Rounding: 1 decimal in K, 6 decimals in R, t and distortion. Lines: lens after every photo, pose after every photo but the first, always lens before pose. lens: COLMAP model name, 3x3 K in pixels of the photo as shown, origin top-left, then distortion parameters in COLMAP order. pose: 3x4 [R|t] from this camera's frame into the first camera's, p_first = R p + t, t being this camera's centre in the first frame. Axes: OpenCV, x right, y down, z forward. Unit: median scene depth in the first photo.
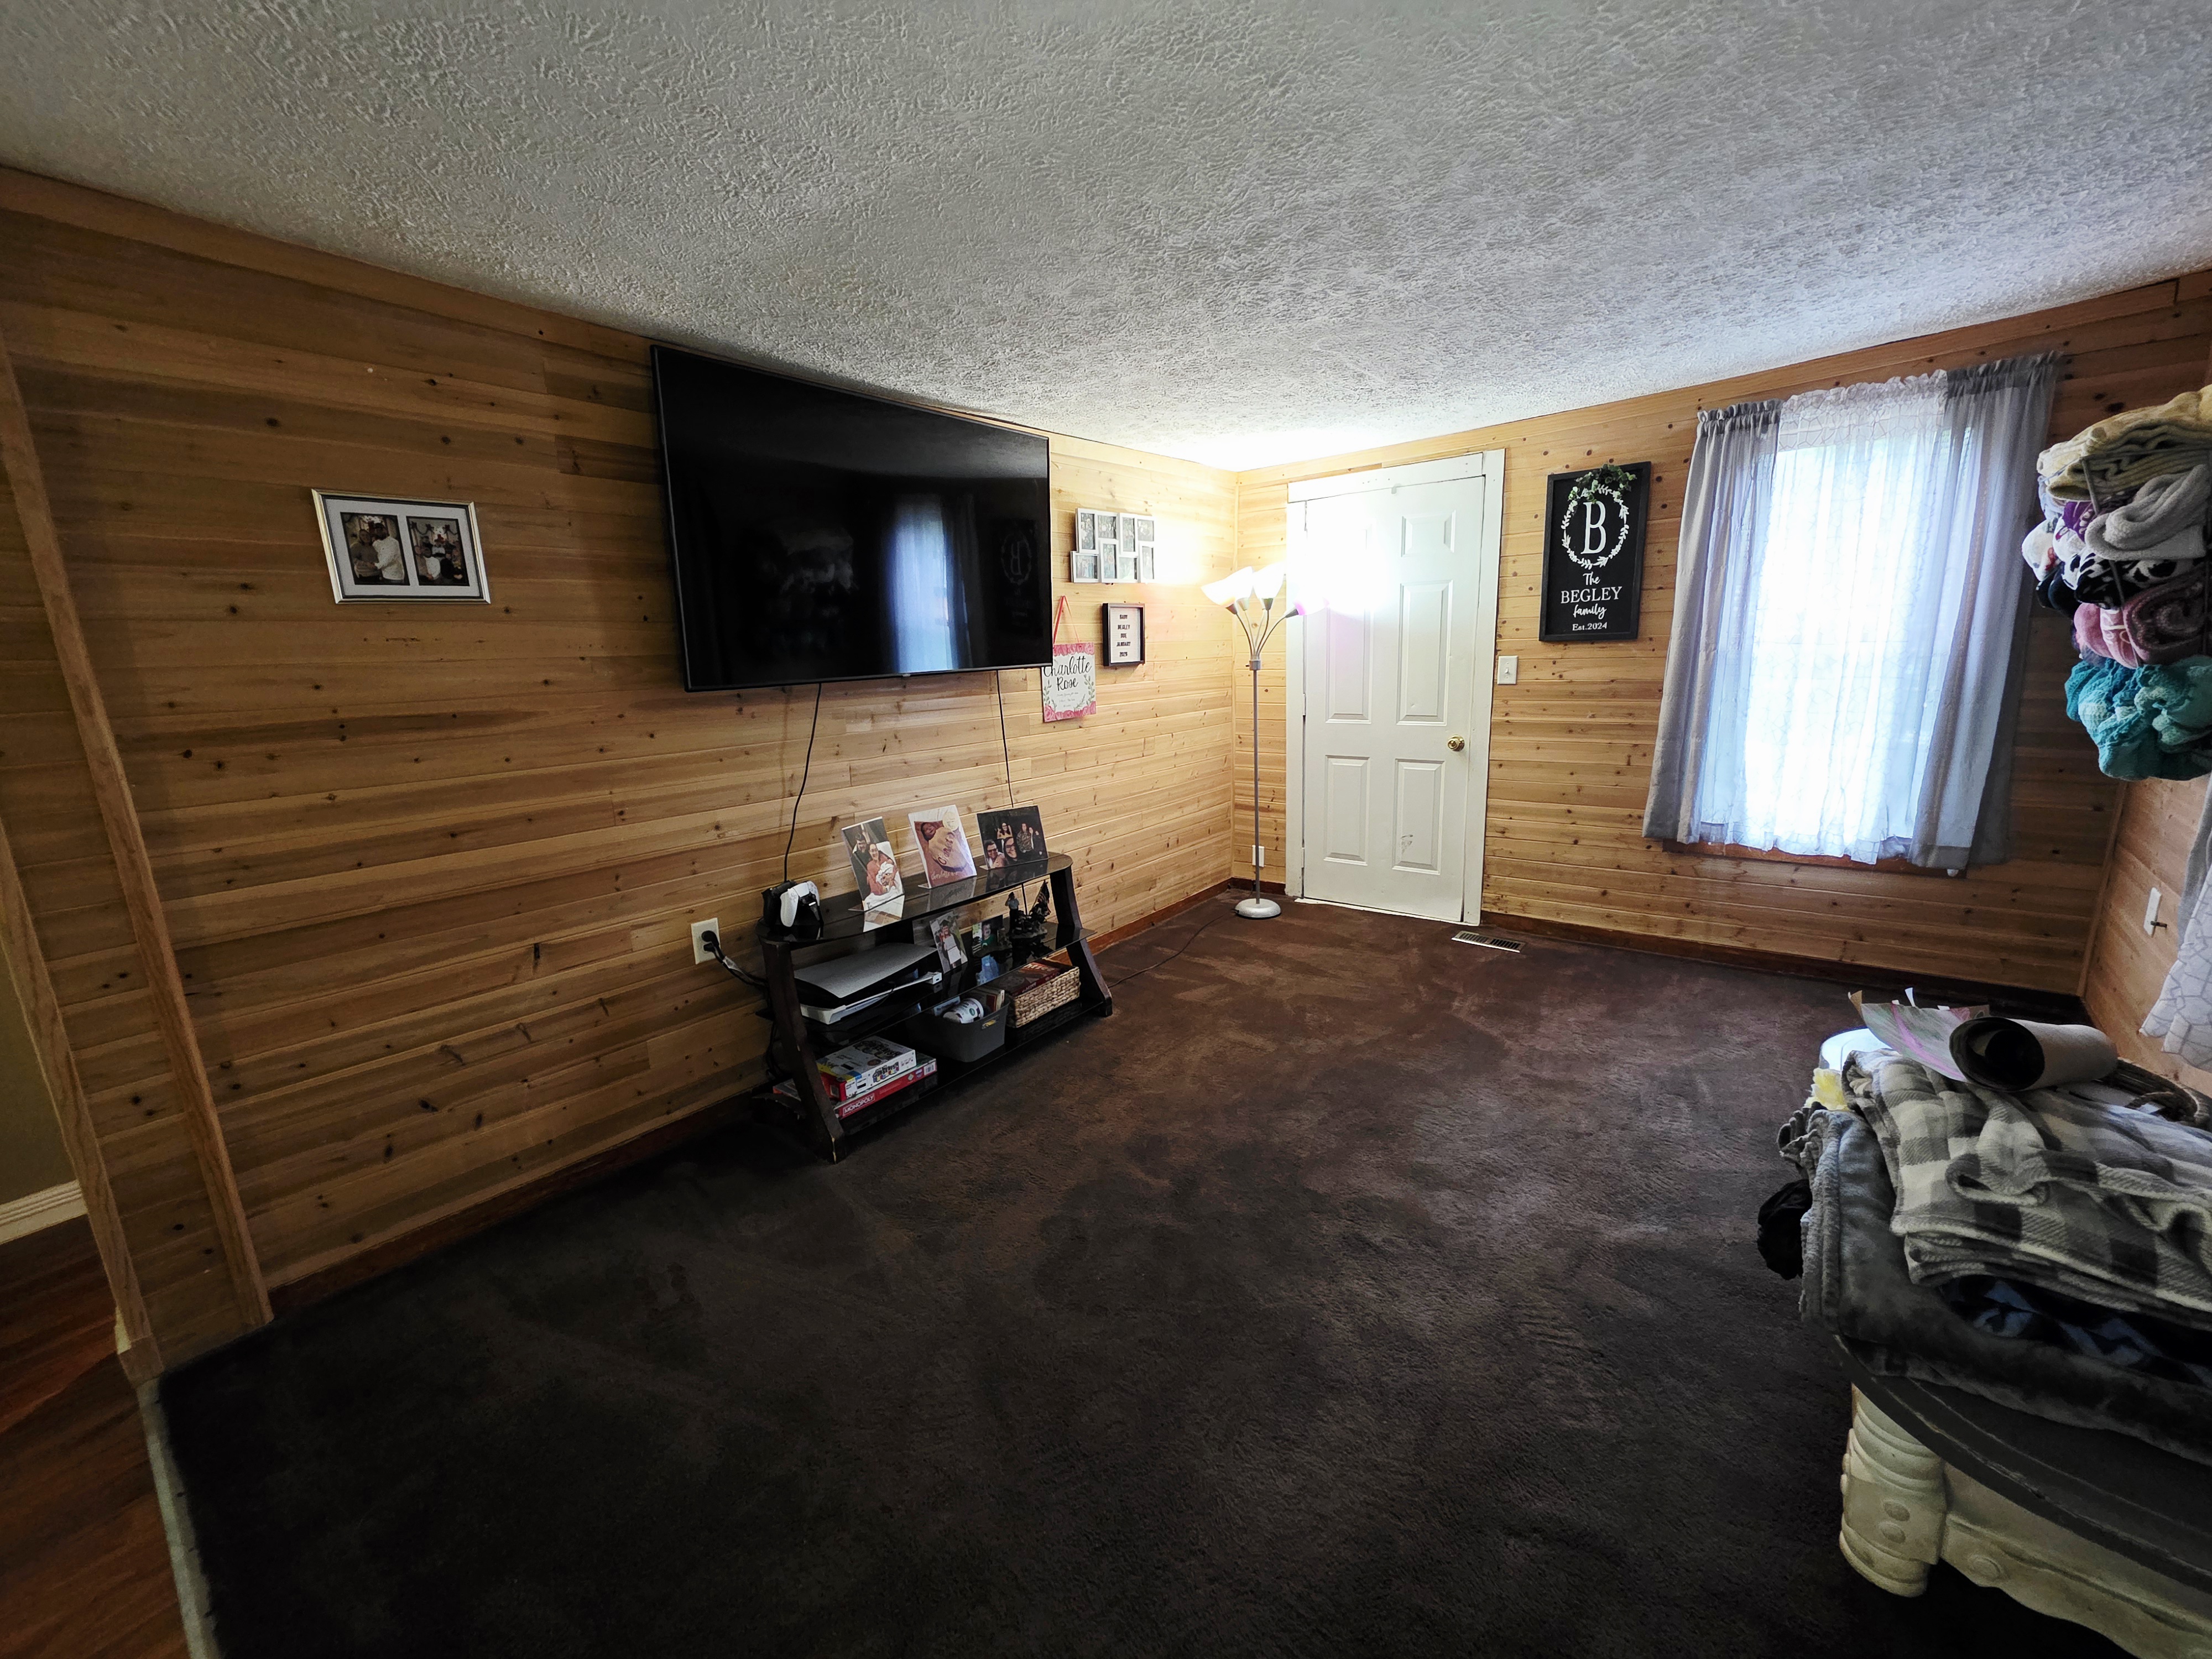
lens RADIAL K [[882.3, 0, 1098.1], [0, 882.3, 820.3], [0, 0, 1]] dist [0.002646, -0.000801]
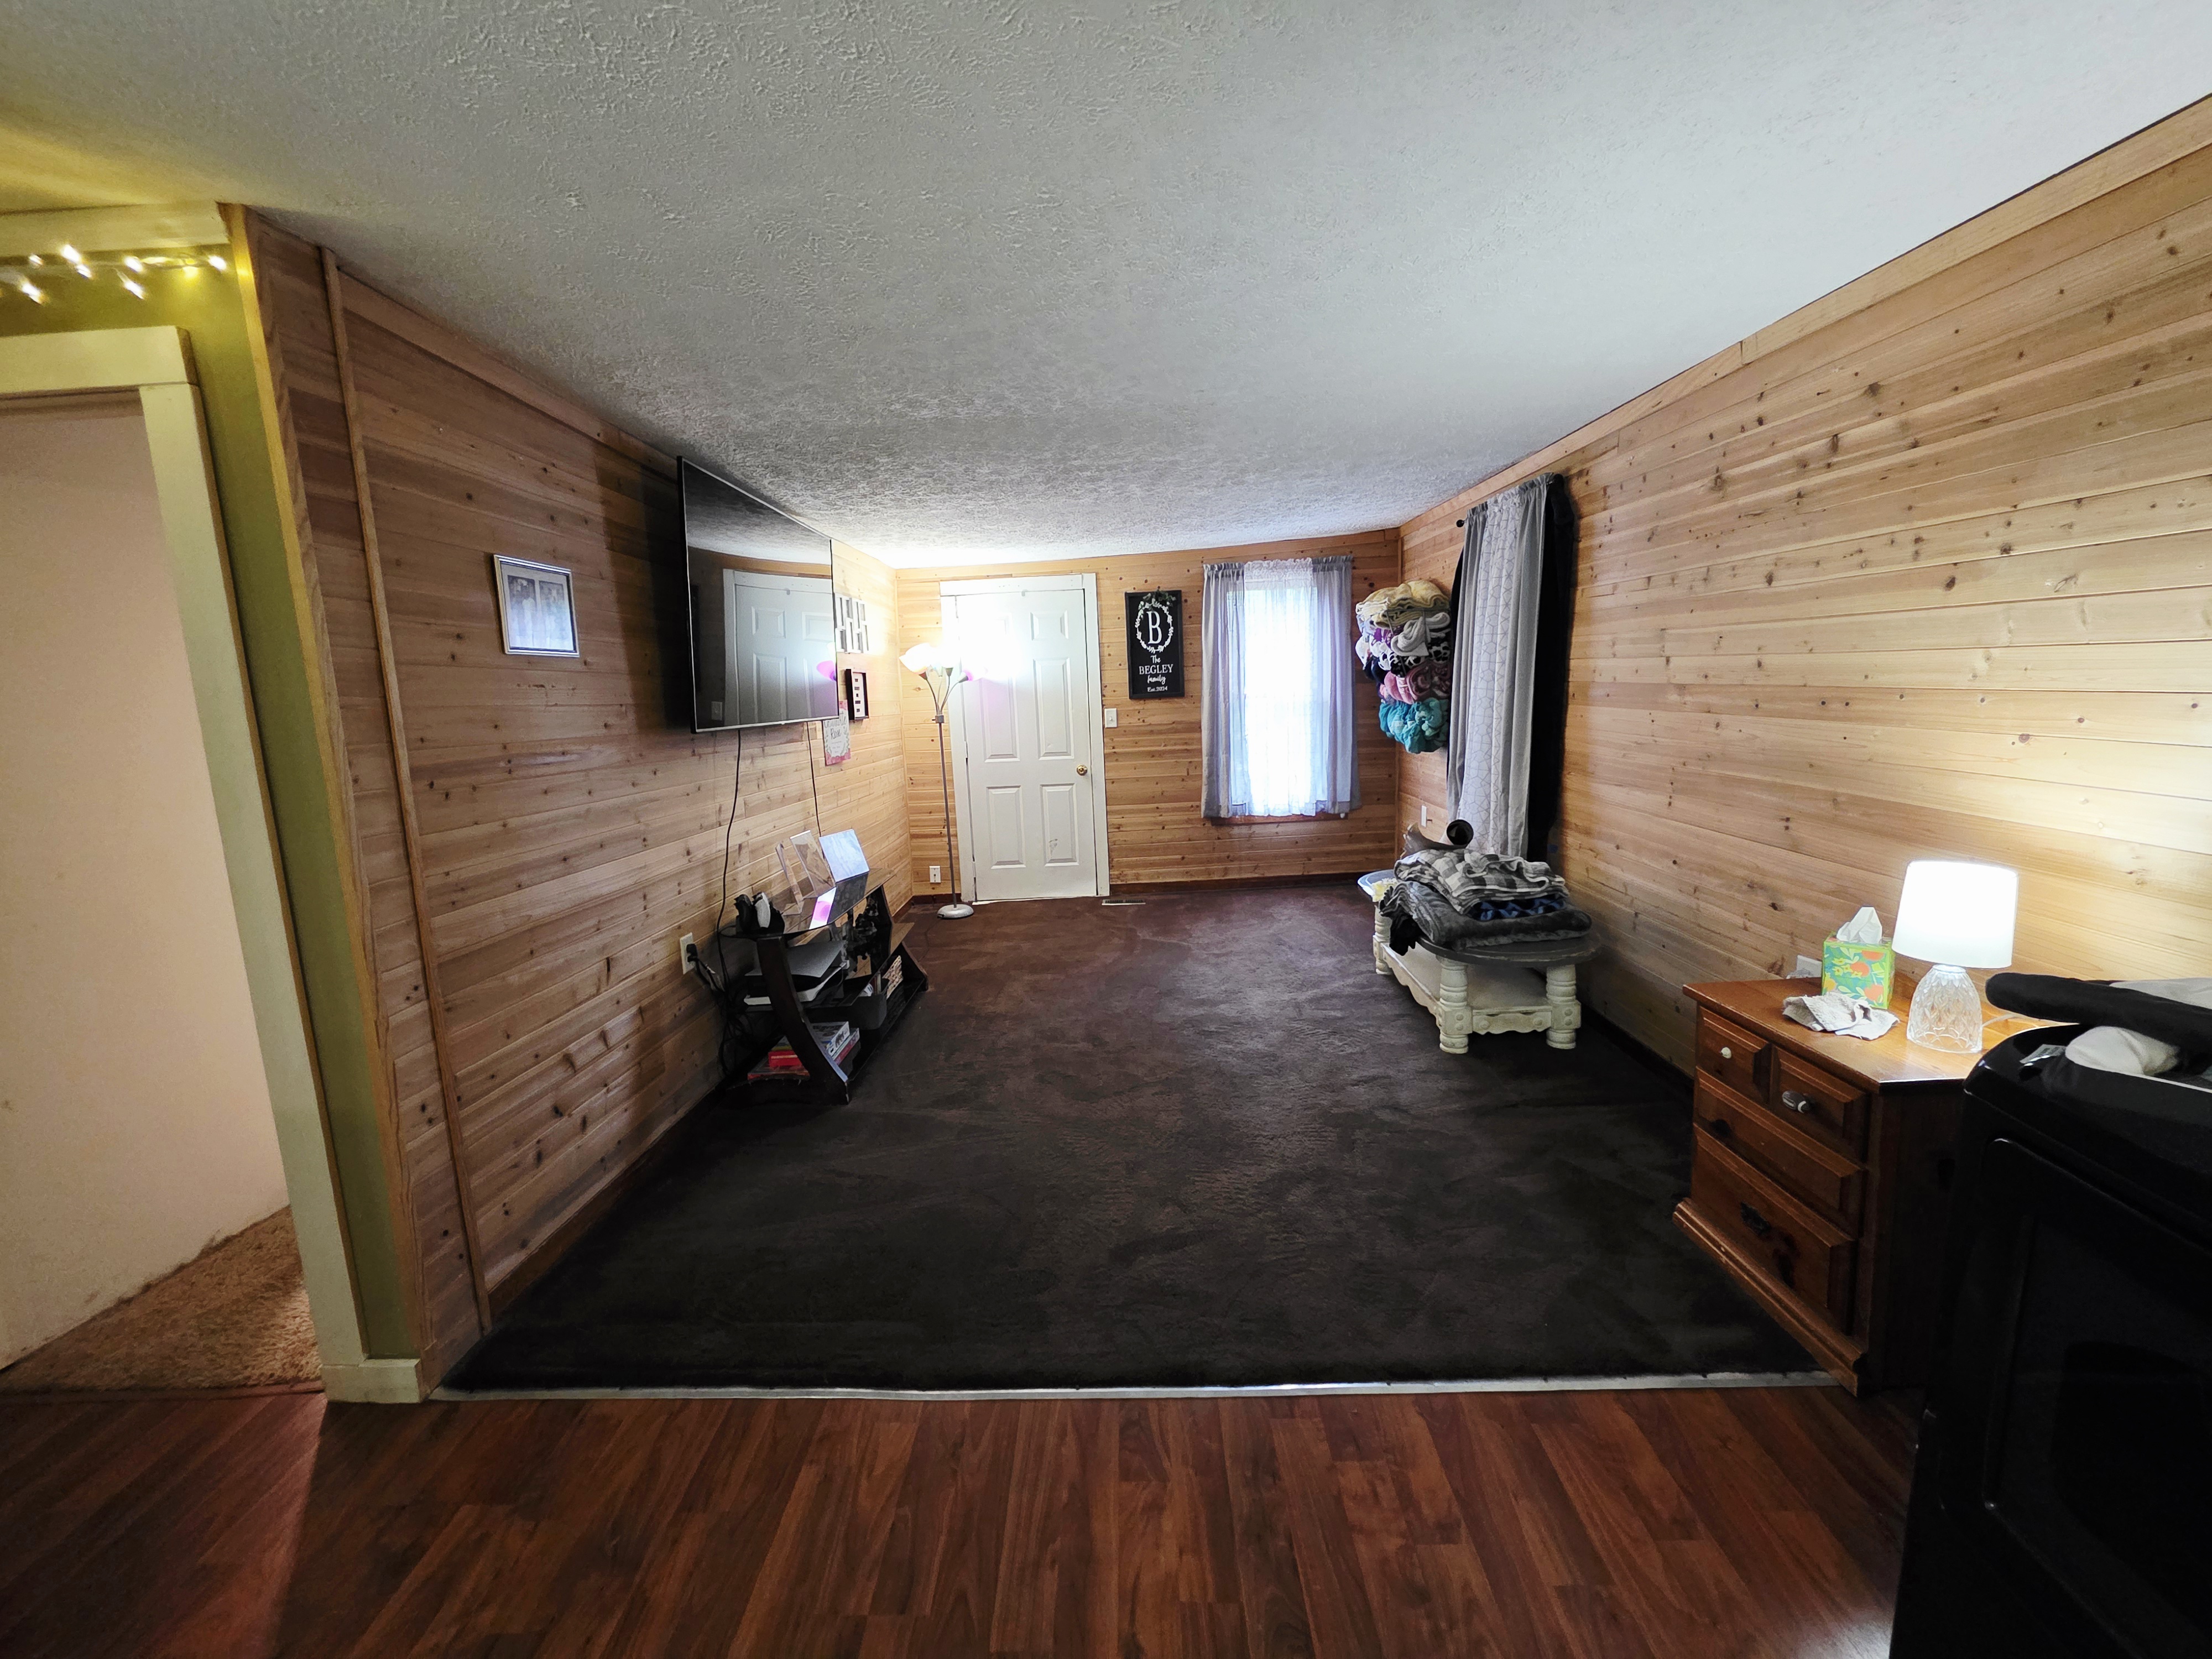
lens RADIAL K [[882.3, 0, 1103.3], [0, 882.3, 821.3], [0, 0, 1]] dist [0.002646, -0.000801]
pose [[0.794487, -0.086977, 0.601020, -0.585063], [0.135800, 0.990073, -0.036235, 0.069673], [-0.591903, 0.110407, 0.798412, -0.206538]]
